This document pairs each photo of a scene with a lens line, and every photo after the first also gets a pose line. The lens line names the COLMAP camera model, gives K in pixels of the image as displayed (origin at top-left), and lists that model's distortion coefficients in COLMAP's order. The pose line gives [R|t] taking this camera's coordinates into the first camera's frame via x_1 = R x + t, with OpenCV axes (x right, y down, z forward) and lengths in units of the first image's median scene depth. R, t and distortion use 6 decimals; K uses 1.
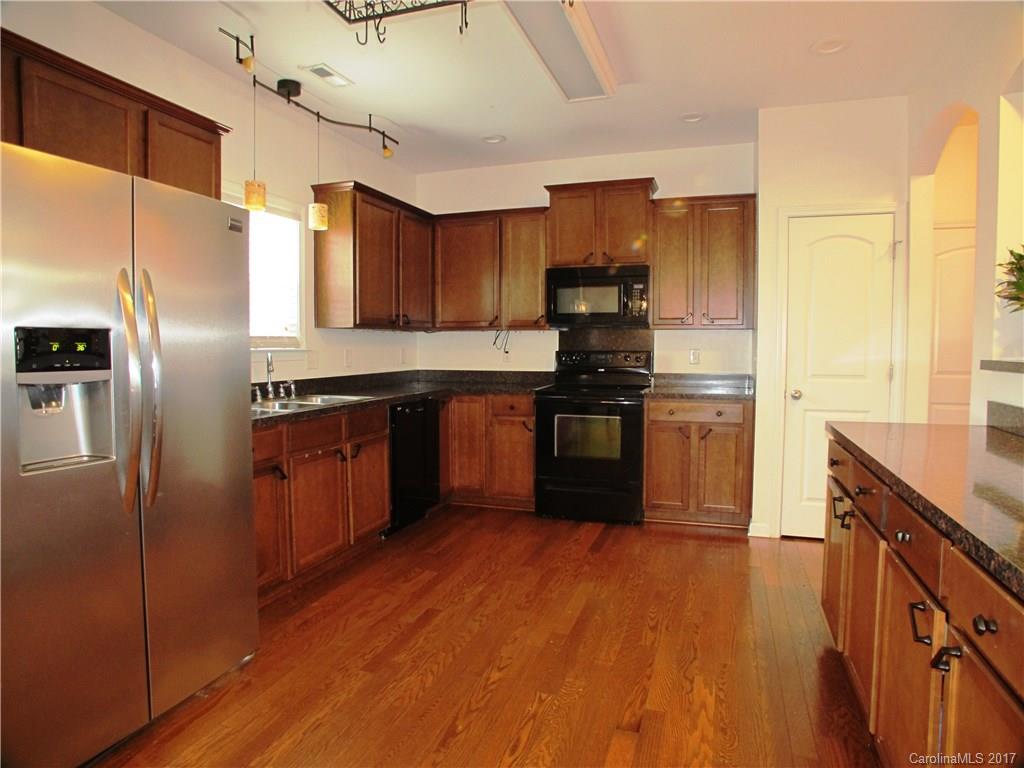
lens RADIAL K [[621.1, 0, 516.0], [0, 621.1, 378.9], [0, 0, 1]] dist [-0.130168, 0.072502]
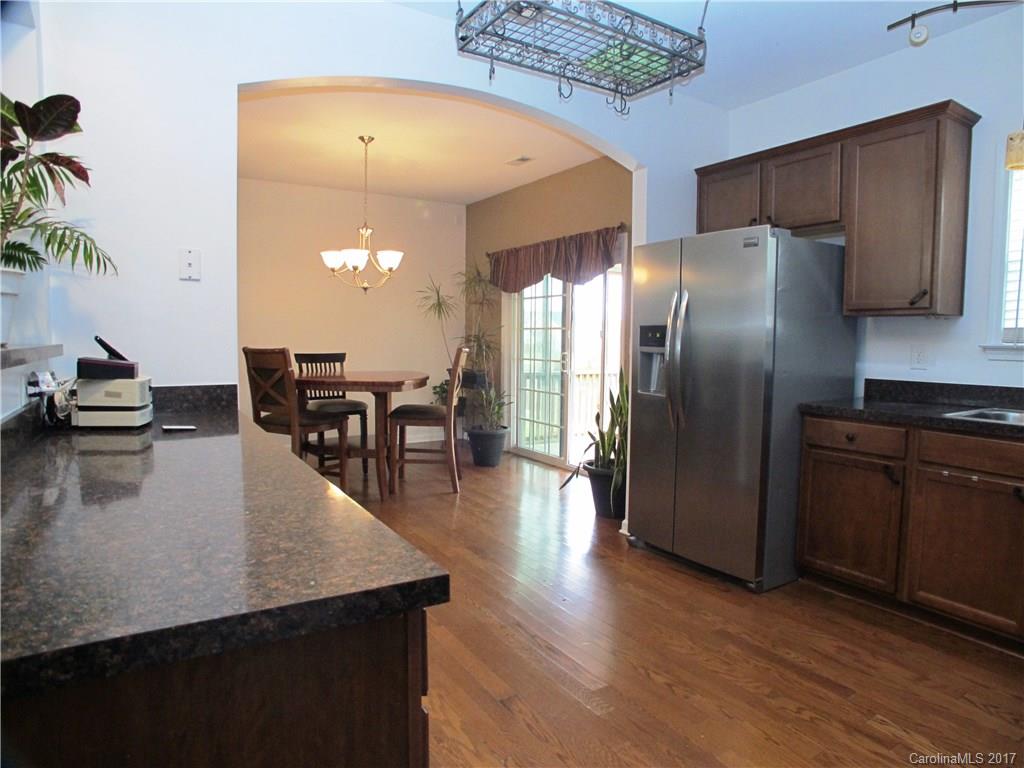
lens RADIAL K [[621.1, 0, 516.0], [0, 621.1, 378.9], [0, 0, 1]] dist [-0.130168, 0.072502]
pose [[-0.628650, 0.053095, -0.775874, 0.679507], [-0.049989, 0.992845, 0.108447, -0.062309], [0.776080, 0.106960, -0.621497, 1.122787]]
